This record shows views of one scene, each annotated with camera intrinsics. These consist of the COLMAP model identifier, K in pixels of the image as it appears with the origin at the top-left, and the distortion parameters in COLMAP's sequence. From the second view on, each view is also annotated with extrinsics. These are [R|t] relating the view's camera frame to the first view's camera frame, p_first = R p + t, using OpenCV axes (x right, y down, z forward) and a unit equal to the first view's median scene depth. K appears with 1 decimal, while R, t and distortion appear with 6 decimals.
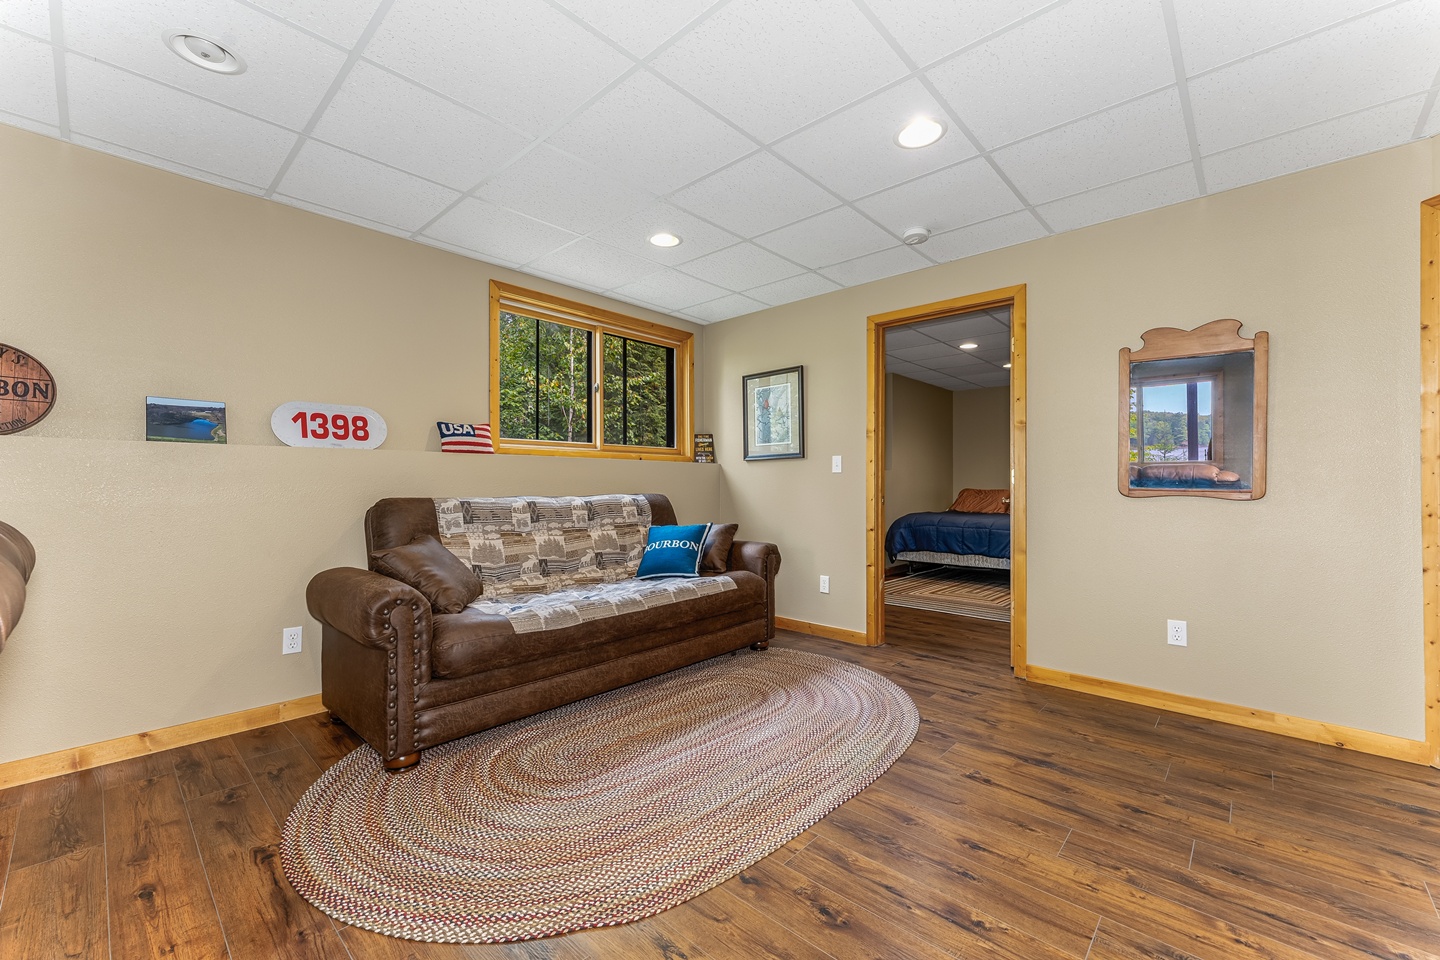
lens RADIAL K [[586.9, 0, 722.6], [0, 586.9, 482.3], [0, 0, 1]] dist [-0.002771, -0.000566]
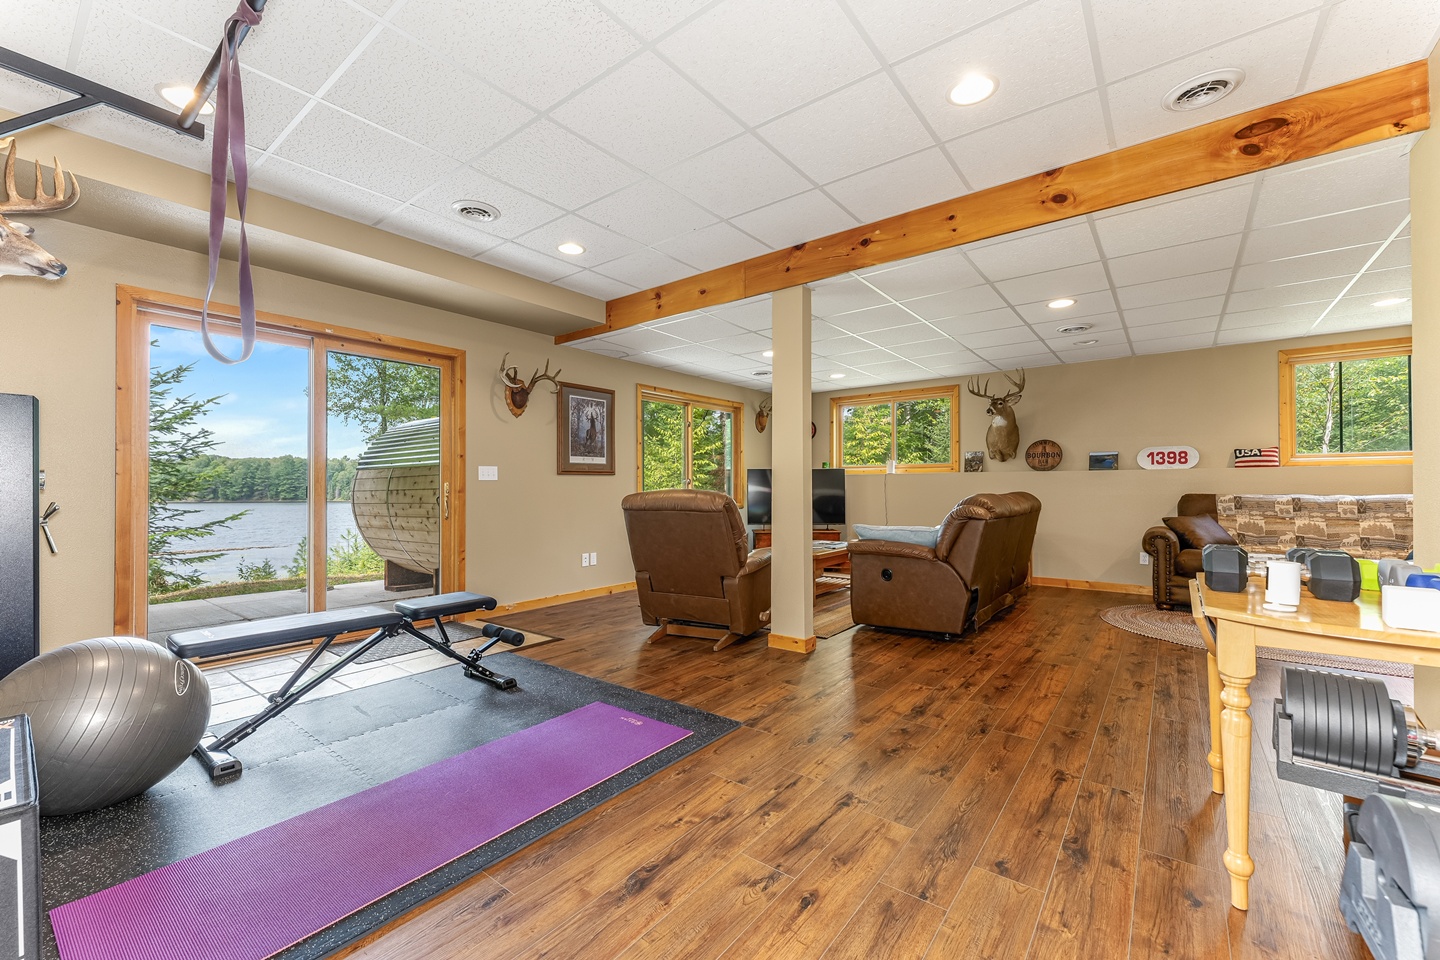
lens RADIAL K [[586.9, 0, 731.9], [0, 586.9, 479.4], [0, 0, 1]] dist [-0.002771, -0.000566]
pose [[0.097940, -0.013973, -0.995094, 0.985720], [0.009016, 0.999873, -0.013153, -0.007512], [0.995151, -0.007684, 0.098054, -0.565100]]
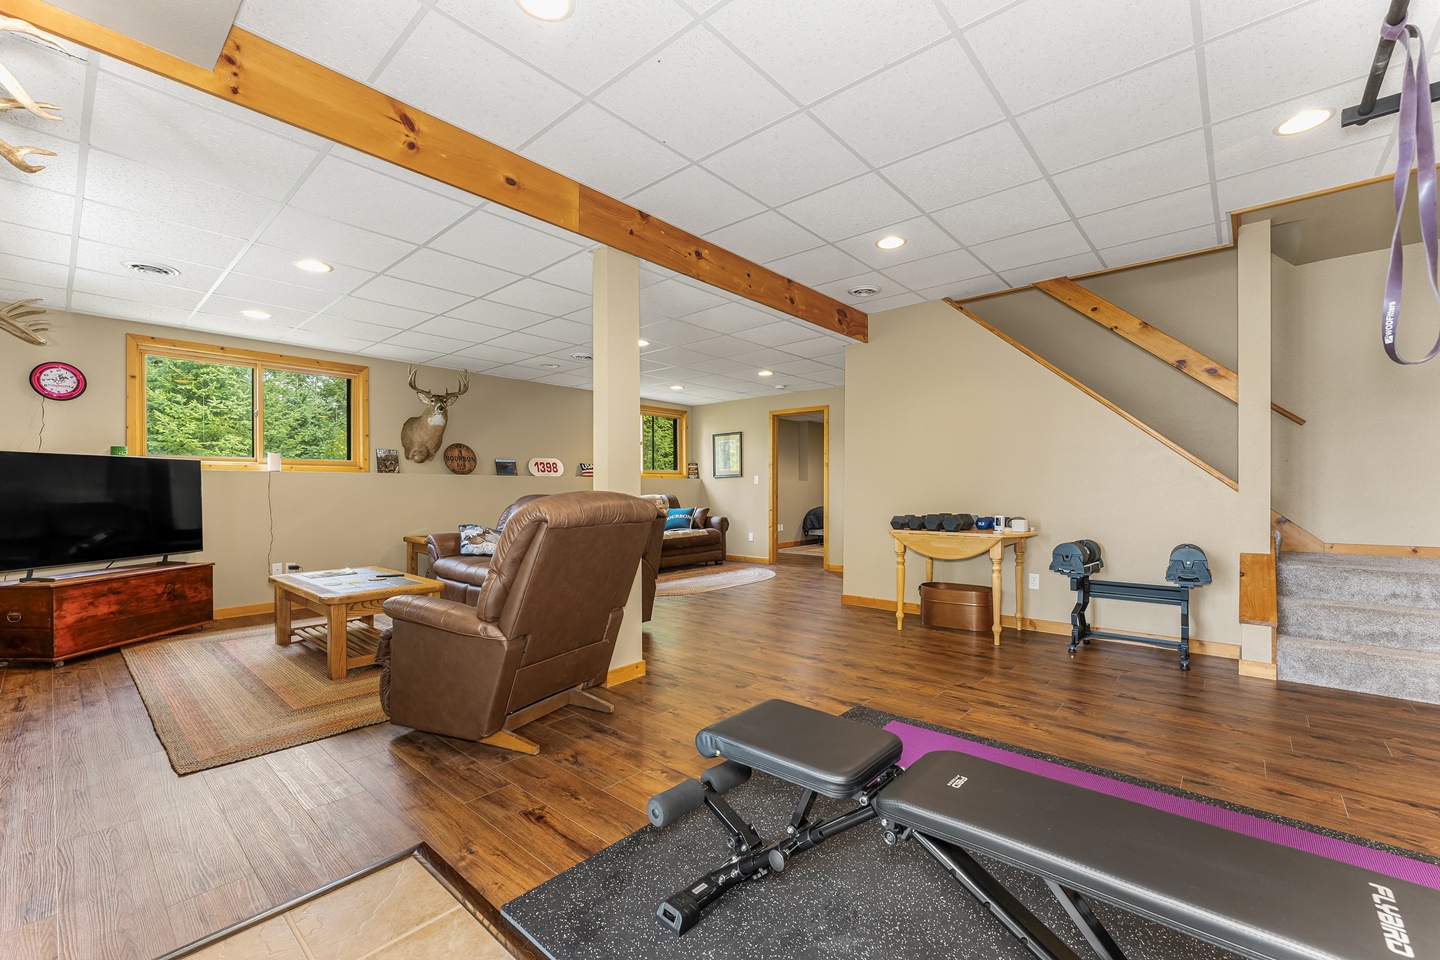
lens RADIAL K [[586.9, 0, 725.3], [0, 586.9, 490.3], [0, 0, 1]] dist [-0.002771, -0.000566]
pose [[0.999563, -0.002067, 0.029499, 0.023782], [0.001854, 0.999972, 0.007266, -0.011007], [-0.029513, -0.007208, 0.999538, -1.292733]]
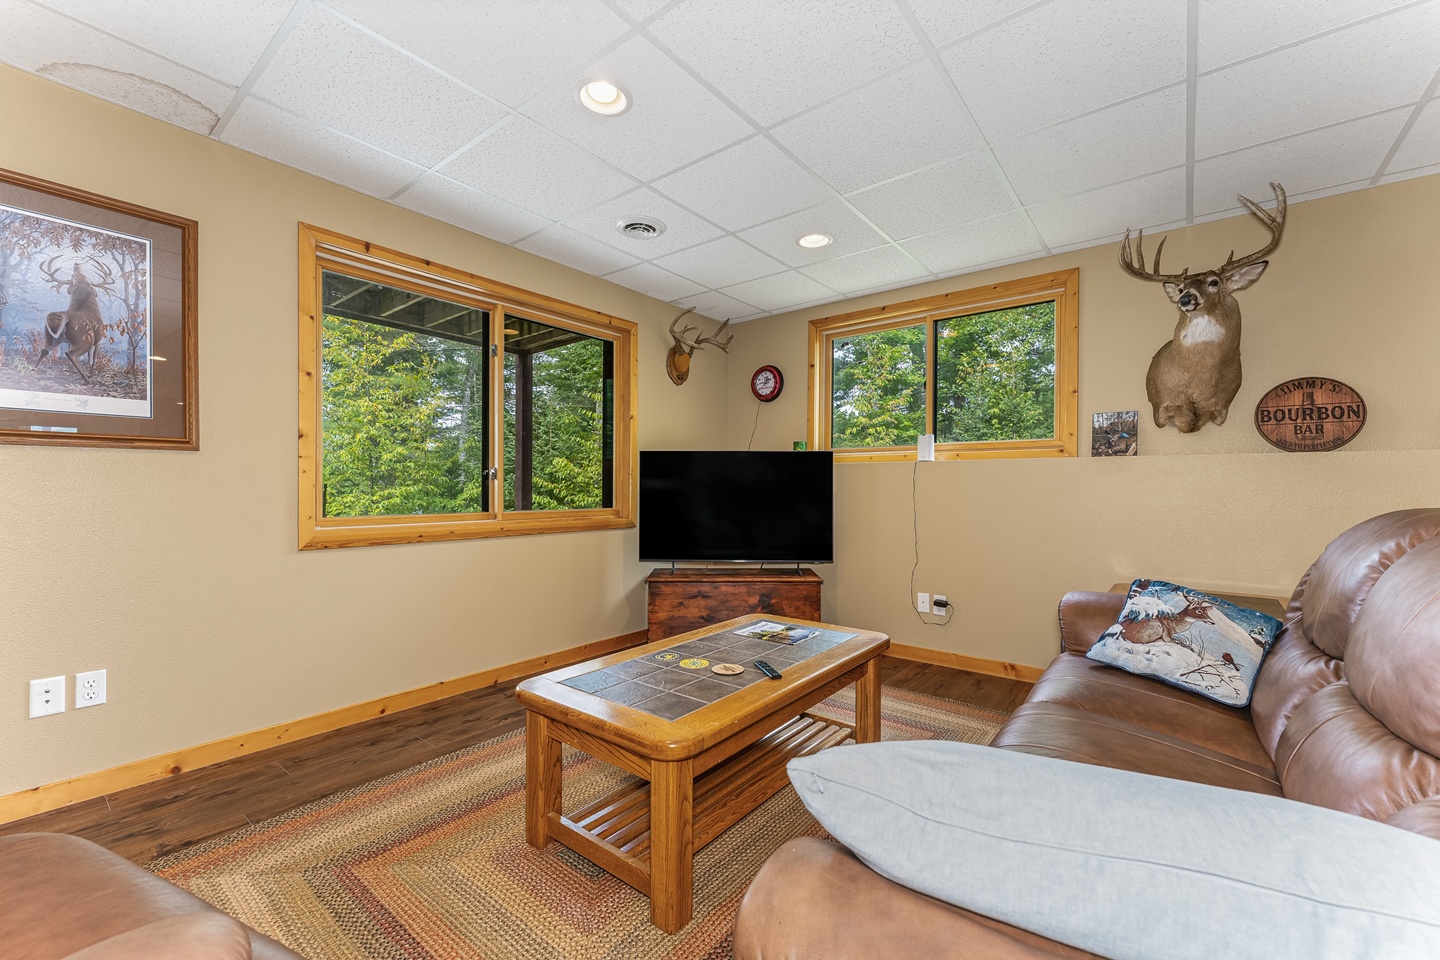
lens RADIAL K [[586.9, 0, 724.2], [0, 586.9, 488.1], [0, 0, 1]] dist [-0.002771, -0.000566]
pose [[0.074281, -0.000386, -0.997237, -0.054885], [0.002937, 0.999996, -0.000168, -0.003837], [0.997233, -0.002917, 0.074282, -0.222647]]
